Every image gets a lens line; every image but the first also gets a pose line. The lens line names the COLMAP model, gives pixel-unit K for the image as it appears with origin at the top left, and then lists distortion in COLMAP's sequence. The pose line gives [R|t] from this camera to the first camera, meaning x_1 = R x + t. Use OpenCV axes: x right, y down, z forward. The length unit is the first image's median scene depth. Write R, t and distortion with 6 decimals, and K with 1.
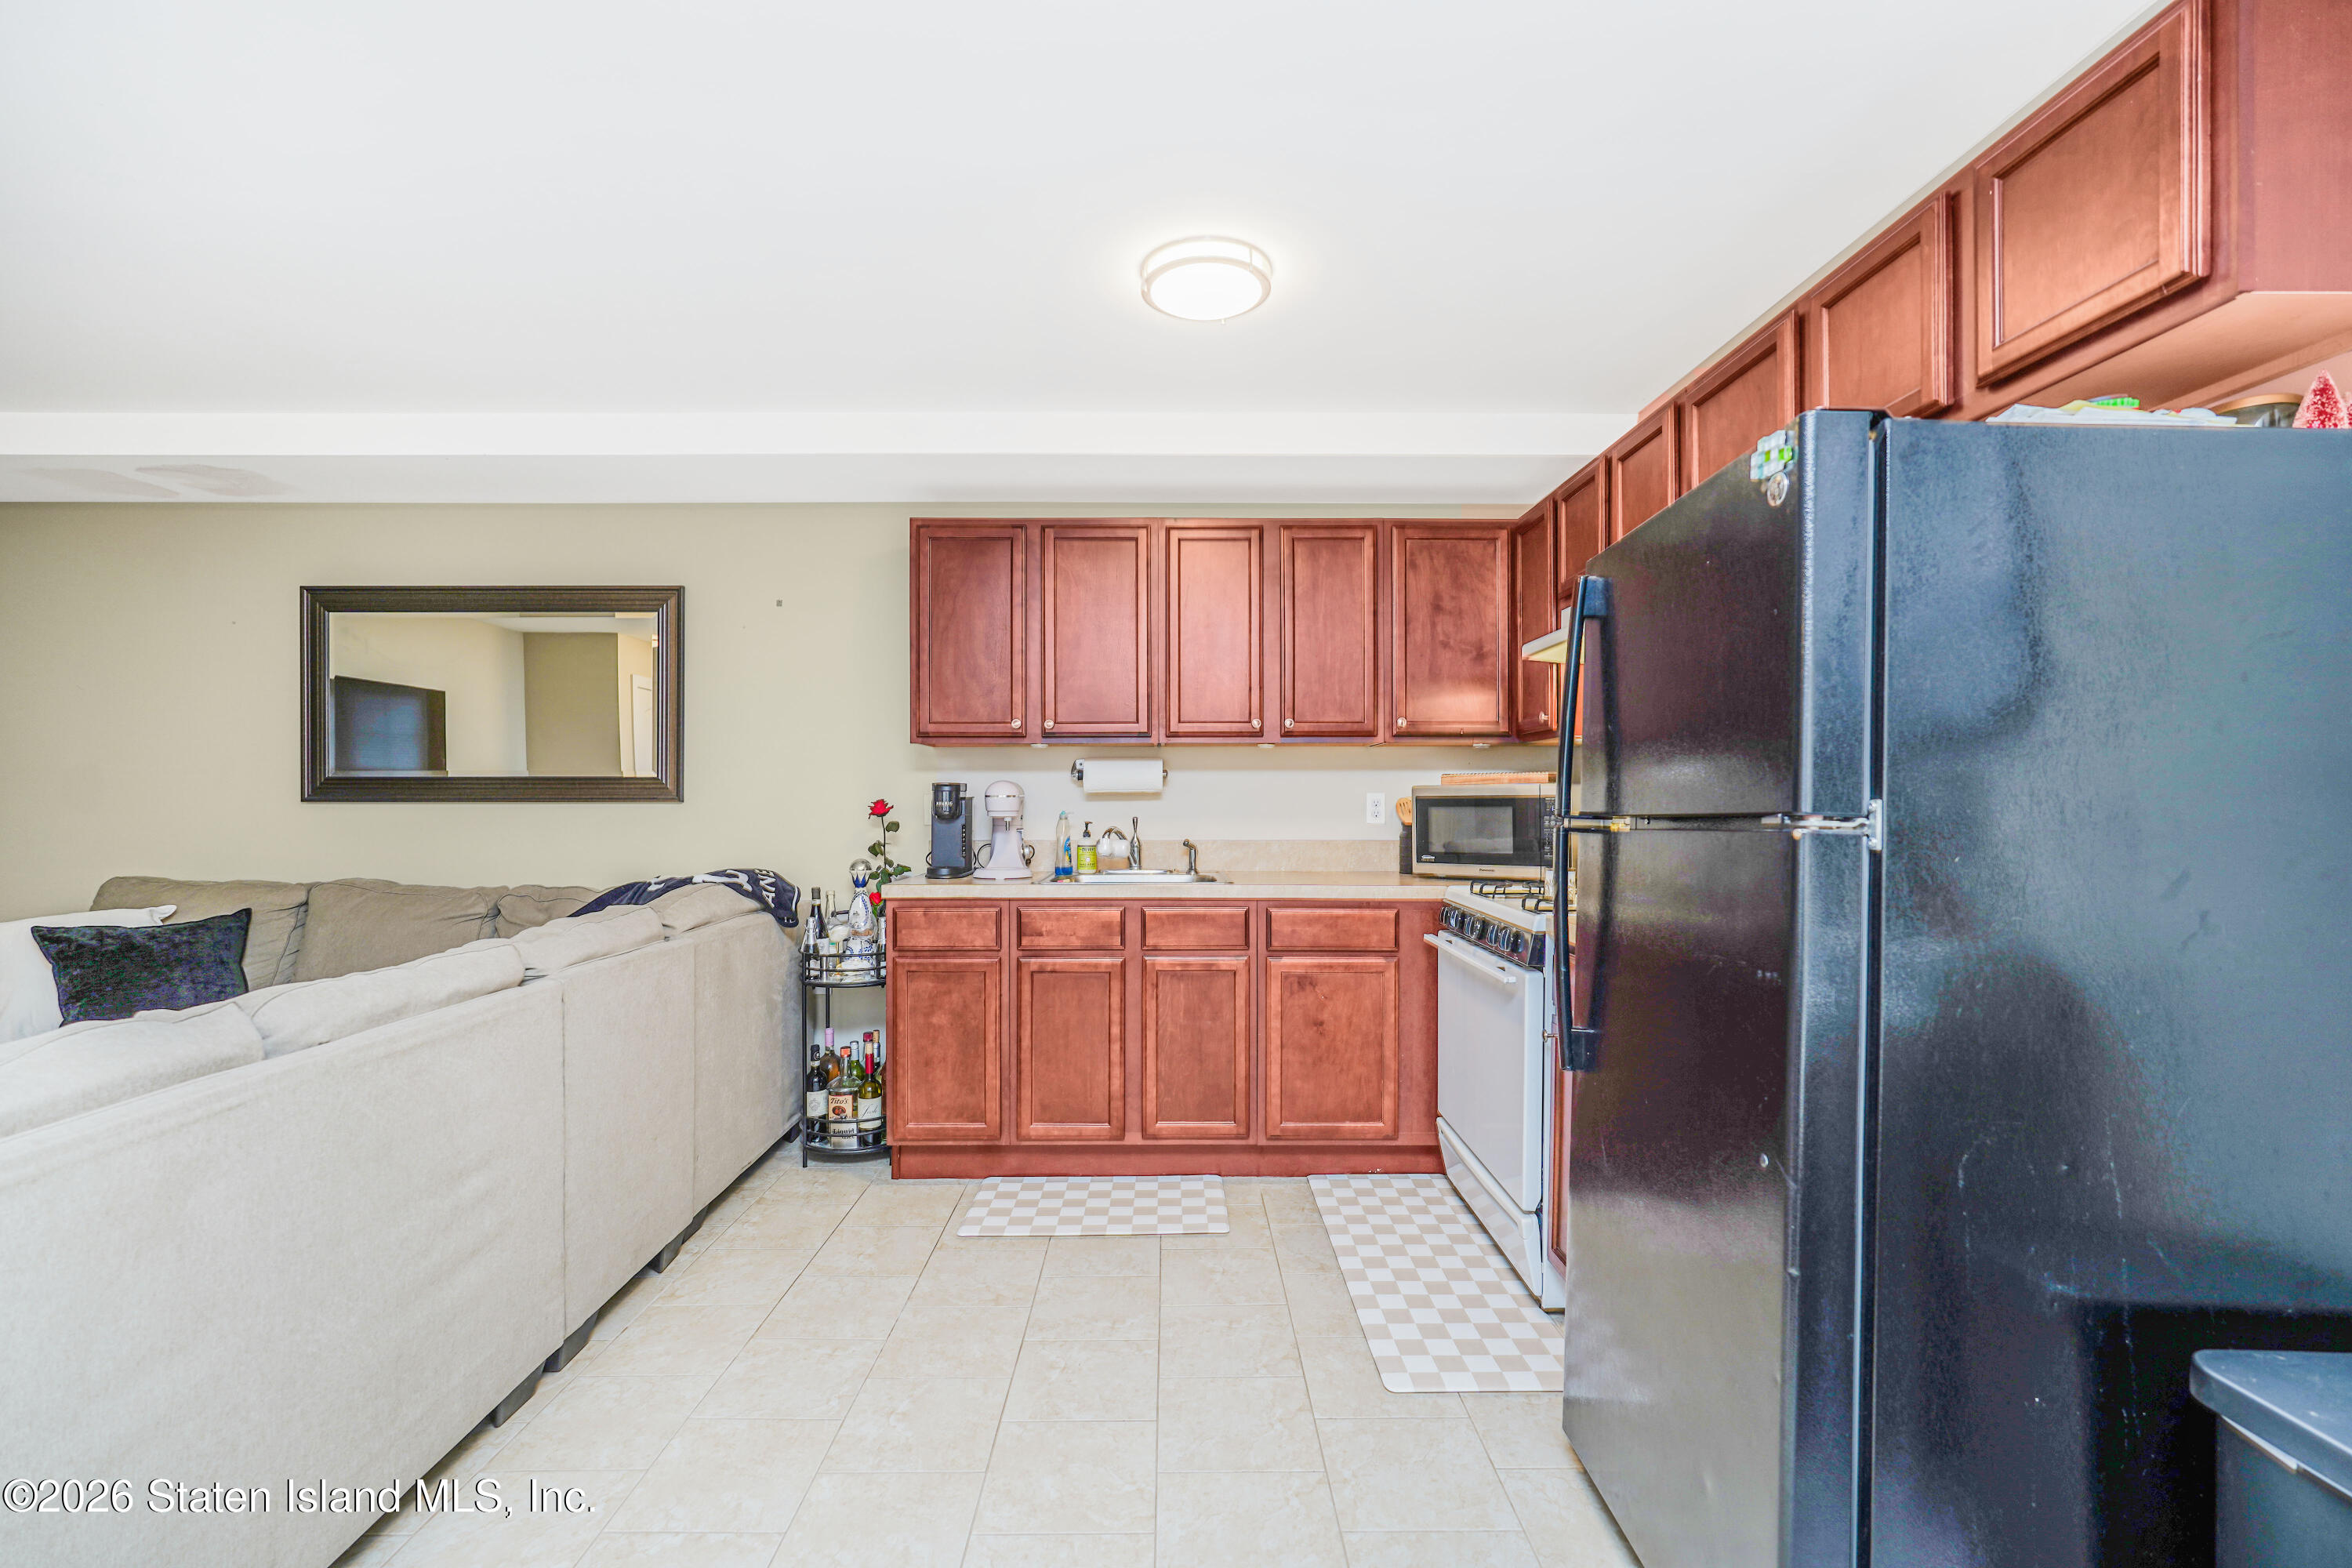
lens RADIAL K [[1038.2, 0, 1185.5], [0, 1038.2, 792.1], [0, 0, 1]] dist [-0.016911, 0.007164]
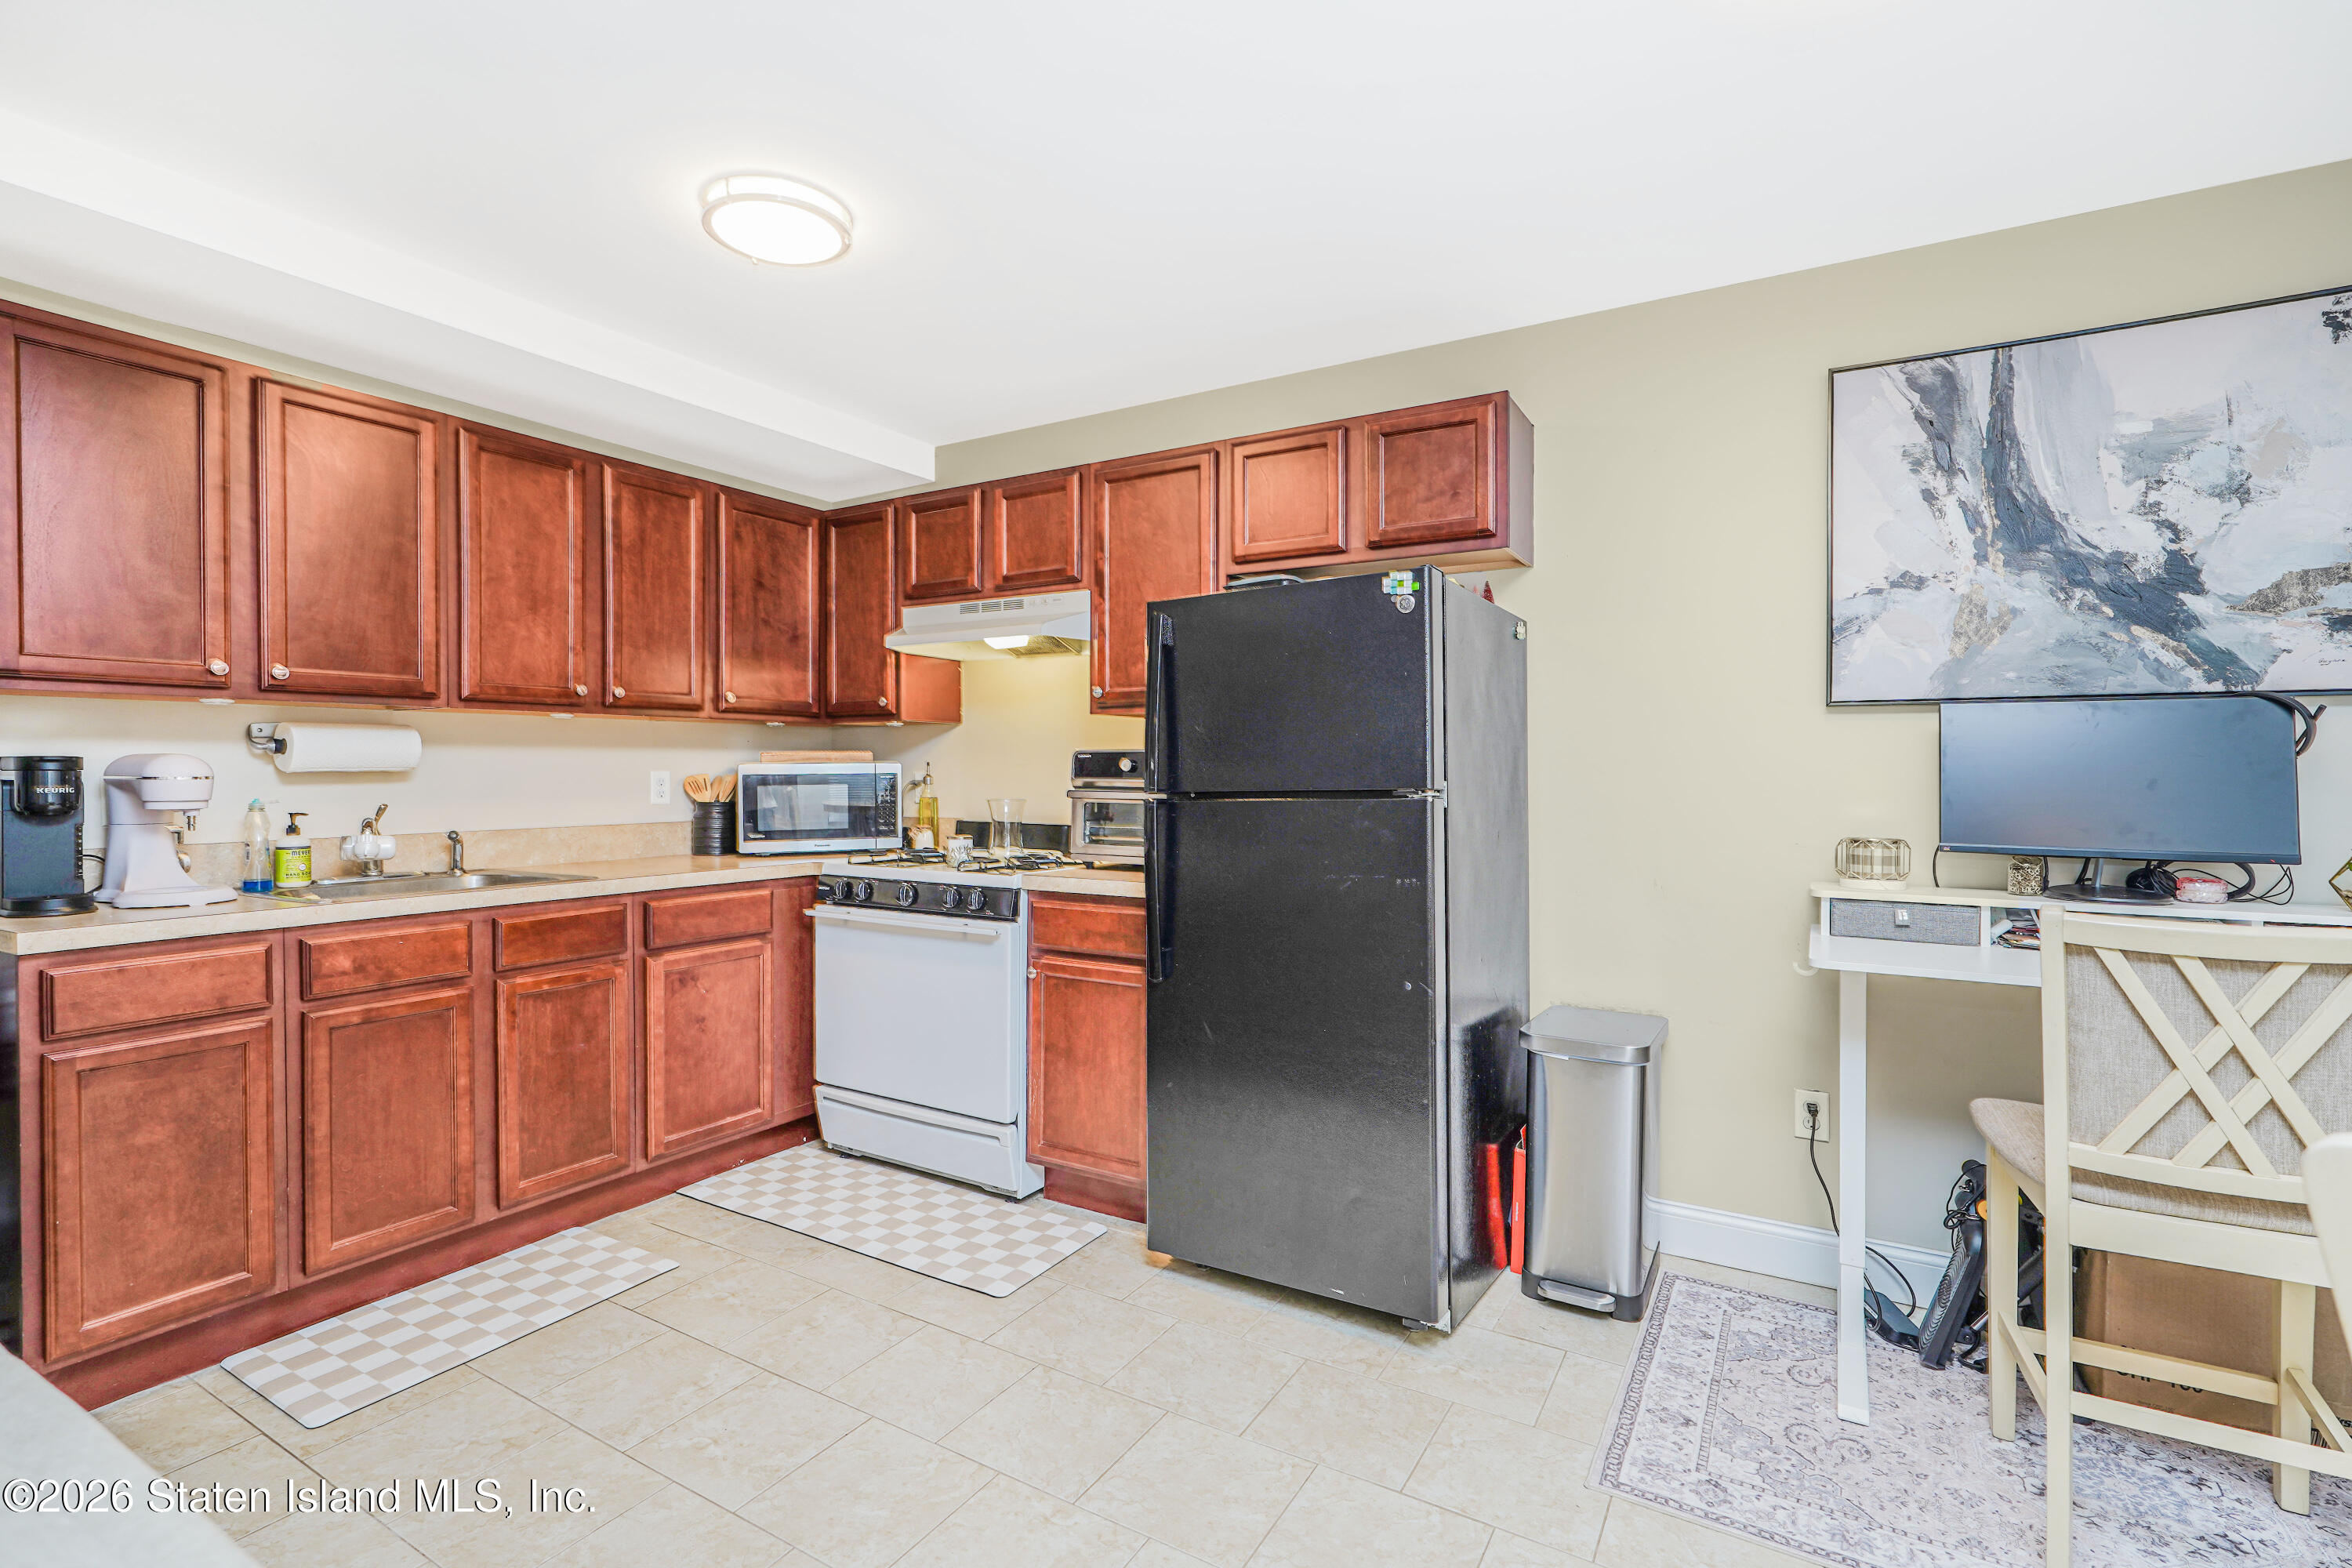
lens RADIAL K [[1038.2, 0, 1182.9], [0, 1038.2, 774.7], [0, 0, 1]] dist [-0.016911, 0.007164]
pose [[0.536065, -0.005837, 0.844157, -0.422063], [-0.003380, 0.999953, 0.009060, -0.006353], [-0.844170, -0.007710, 0.536020, 0.141073]]
